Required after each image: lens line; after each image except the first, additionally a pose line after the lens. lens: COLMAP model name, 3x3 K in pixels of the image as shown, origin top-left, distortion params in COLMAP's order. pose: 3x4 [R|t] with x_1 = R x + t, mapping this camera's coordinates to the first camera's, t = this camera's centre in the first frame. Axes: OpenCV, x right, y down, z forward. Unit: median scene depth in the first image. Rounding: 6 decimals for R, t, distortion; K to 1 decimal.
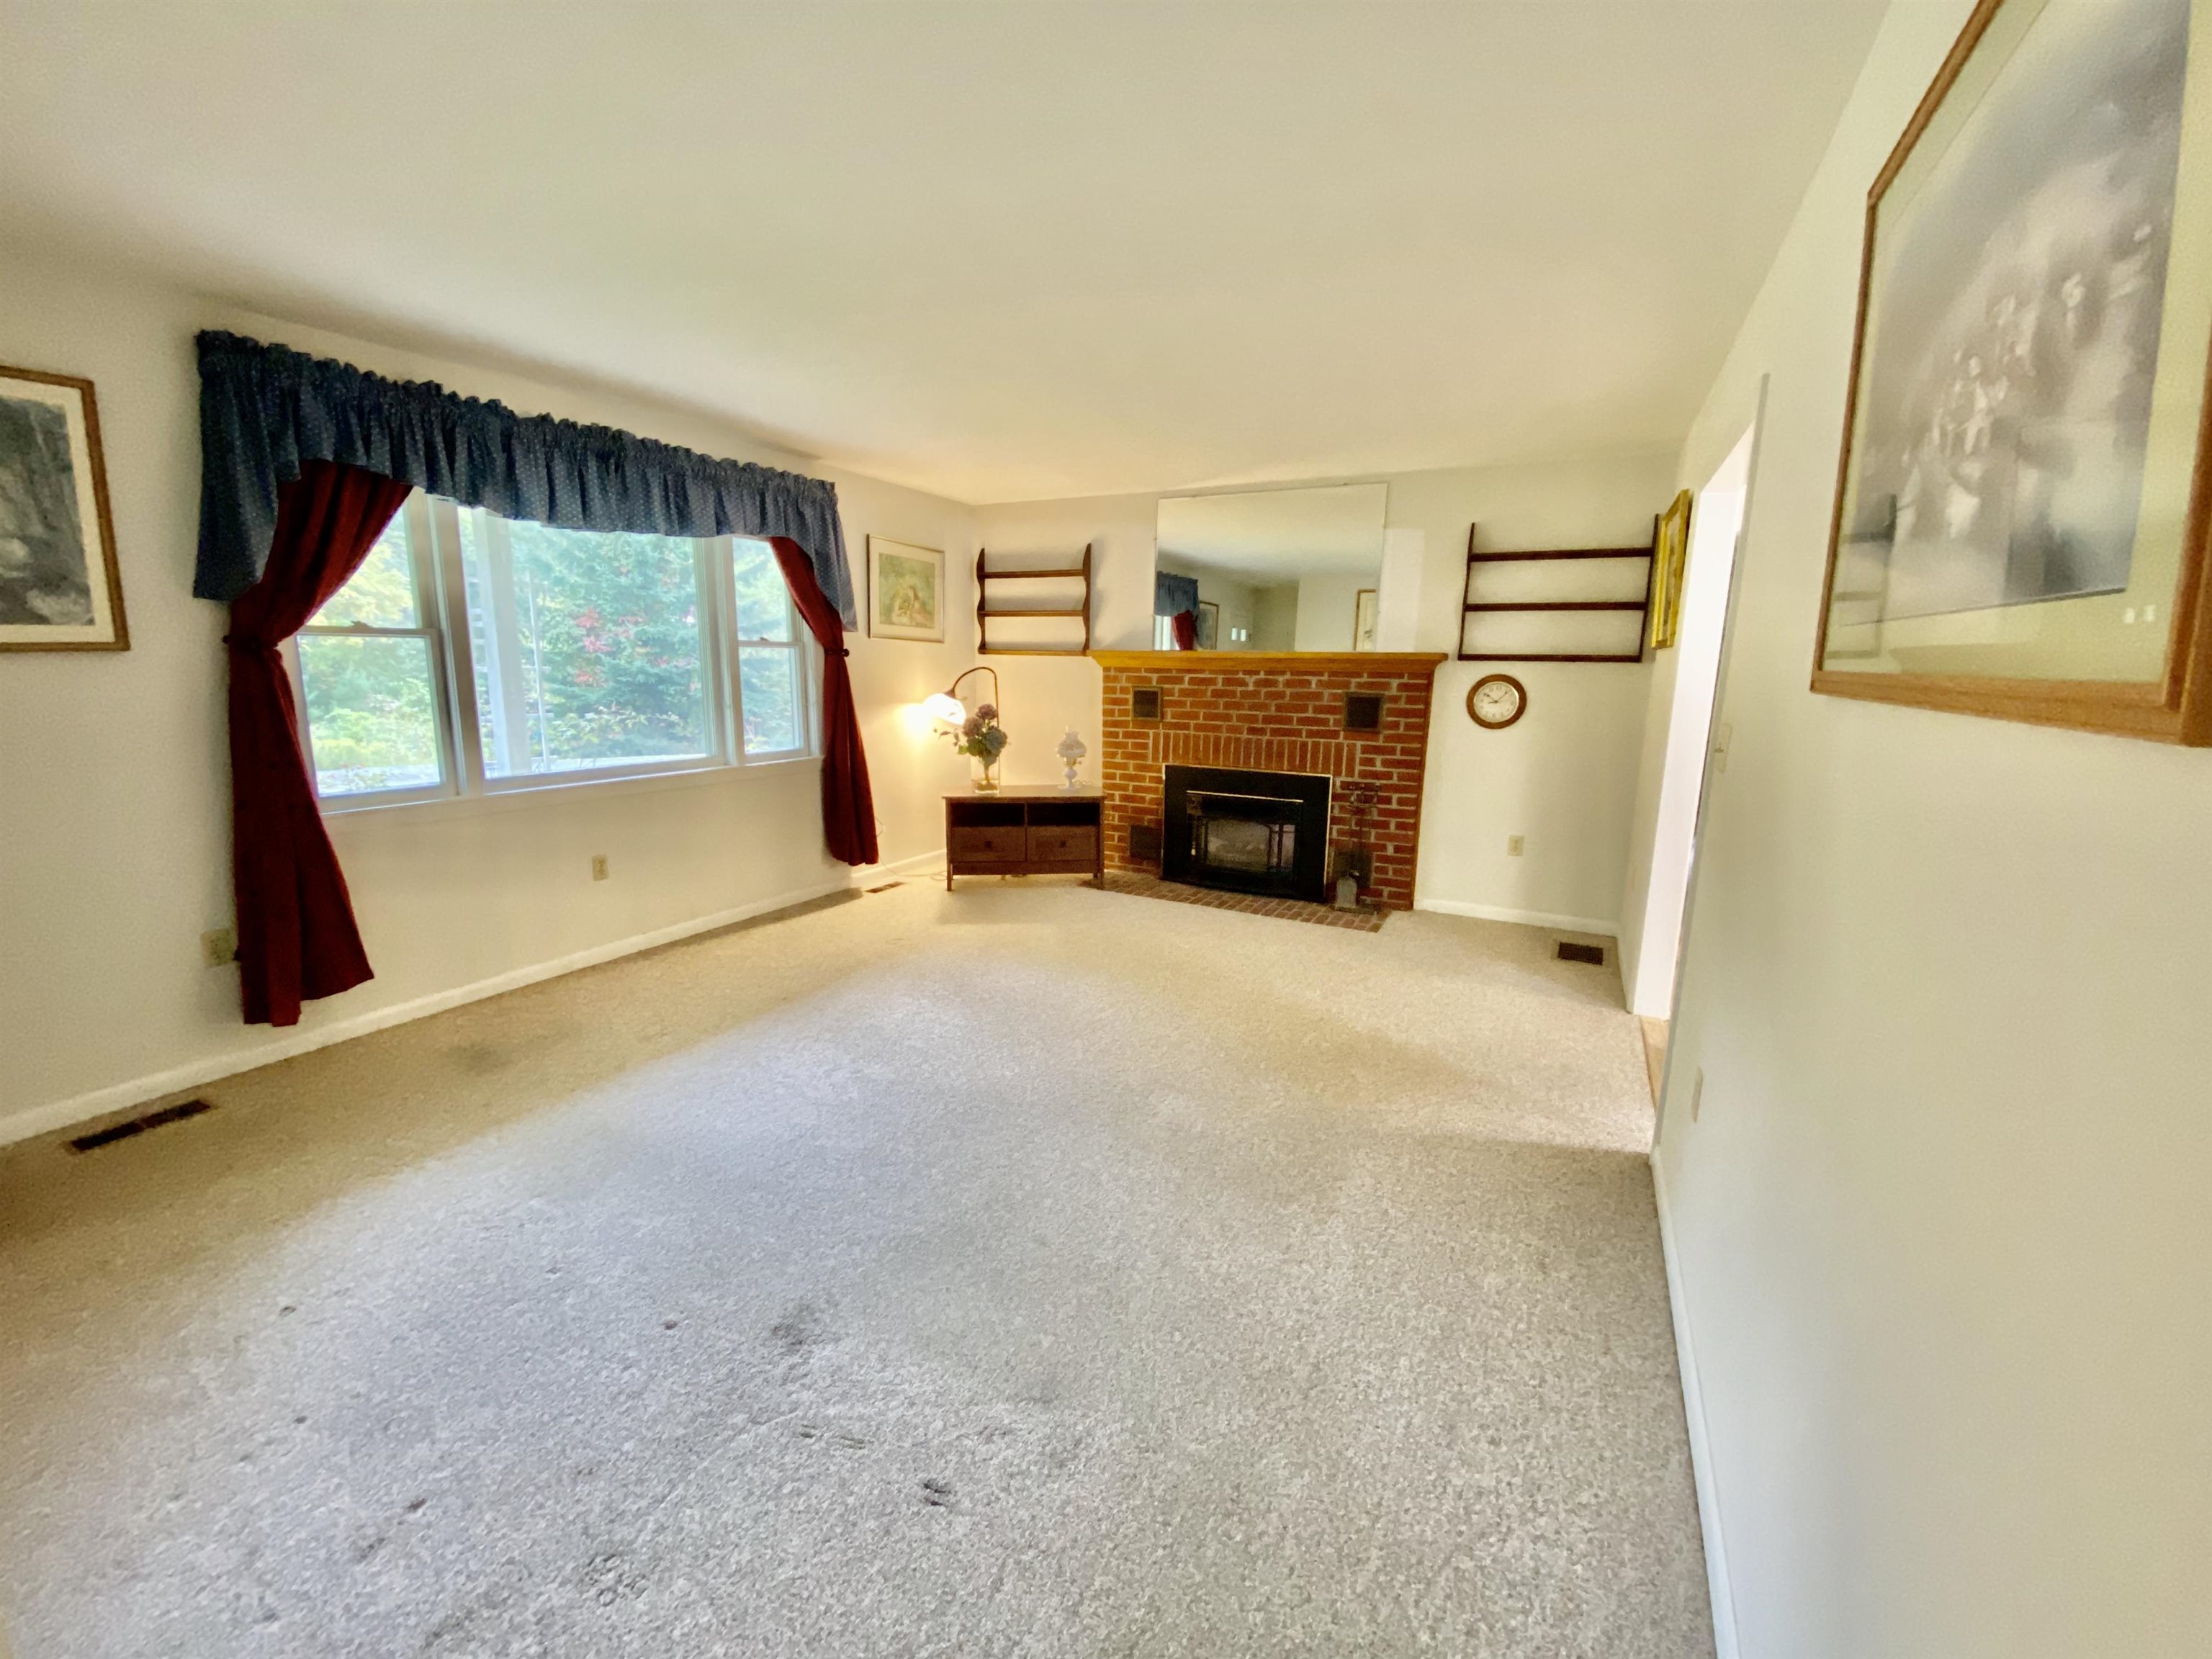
lens RADIAL K [[903.0, 0, 1099.6], [0, 903.0, 819.2], [0, 0, 1]] dist [0.000376, -0.001293]
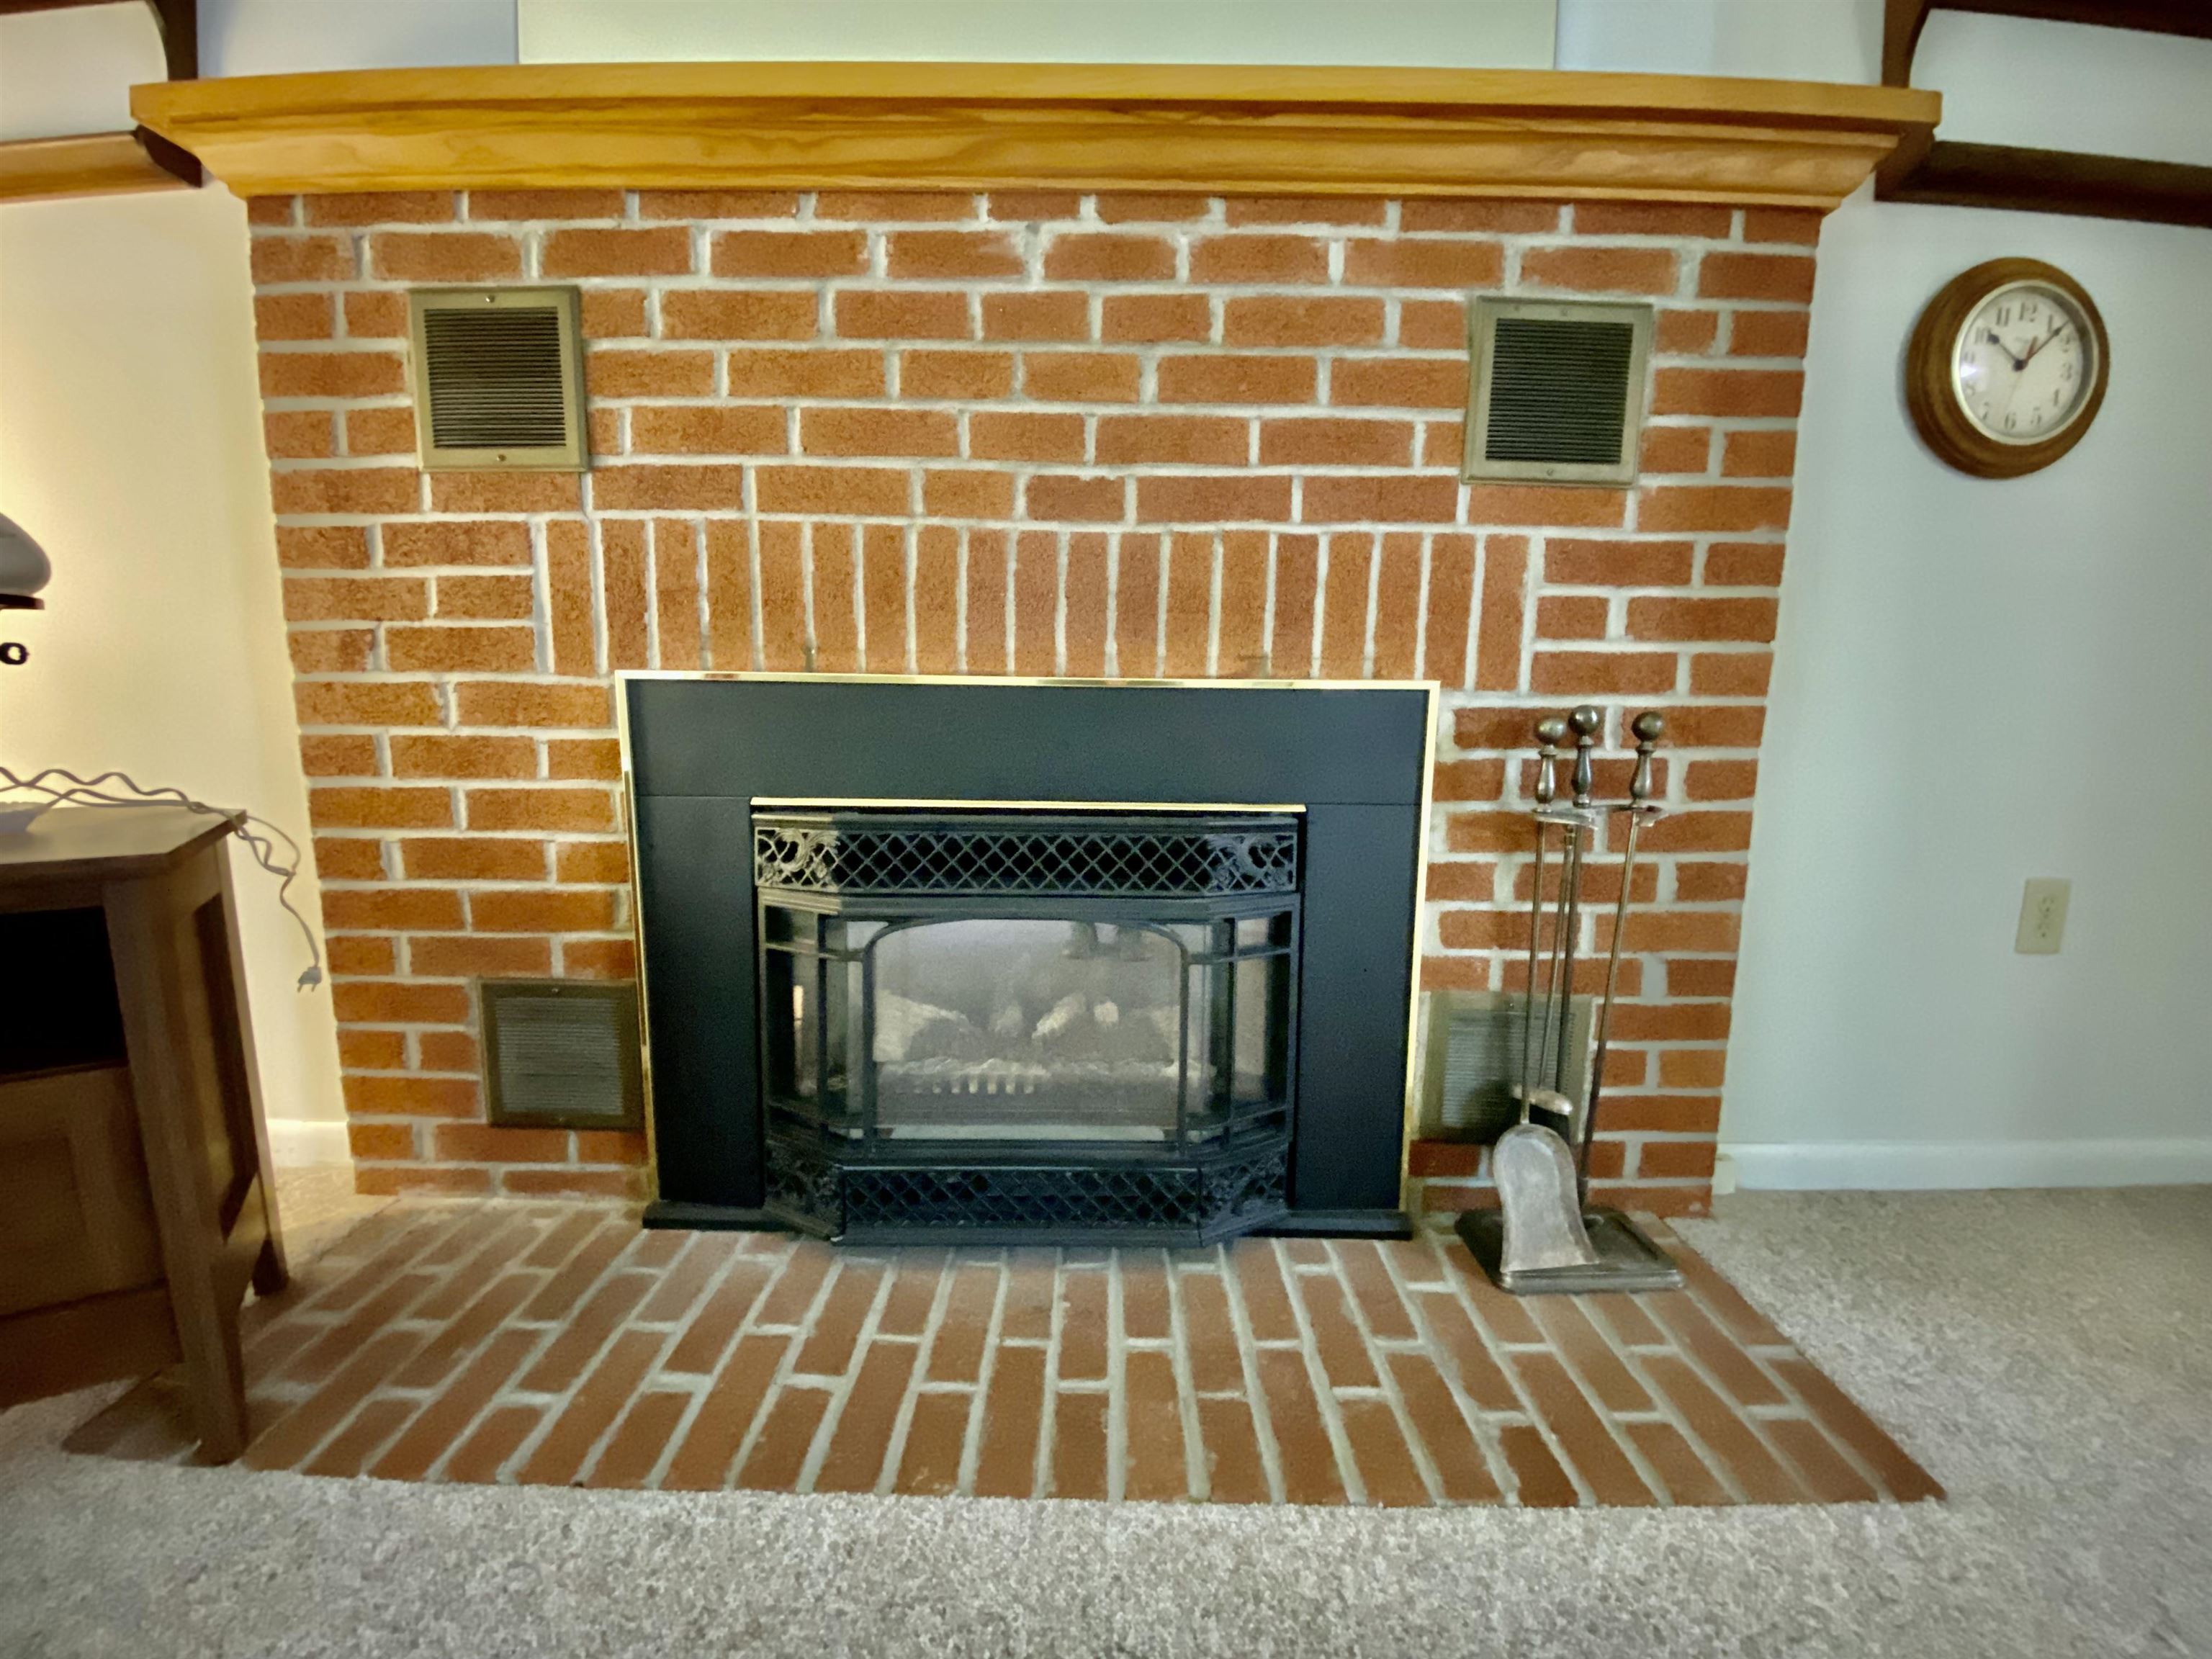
lens RADIAL K [[903.0, 0, 1097.8], [0, 903.0, 841.9], [0, 0, 1]] dist [0.000376, -0.001293]
pose [[0.891262, -0.071168, 0.447870, 0.077514], [0.083370, 0.996490, -0.007562, -0.014122], [-0.445760, 0.044079, 0.894067, 0.814088]]
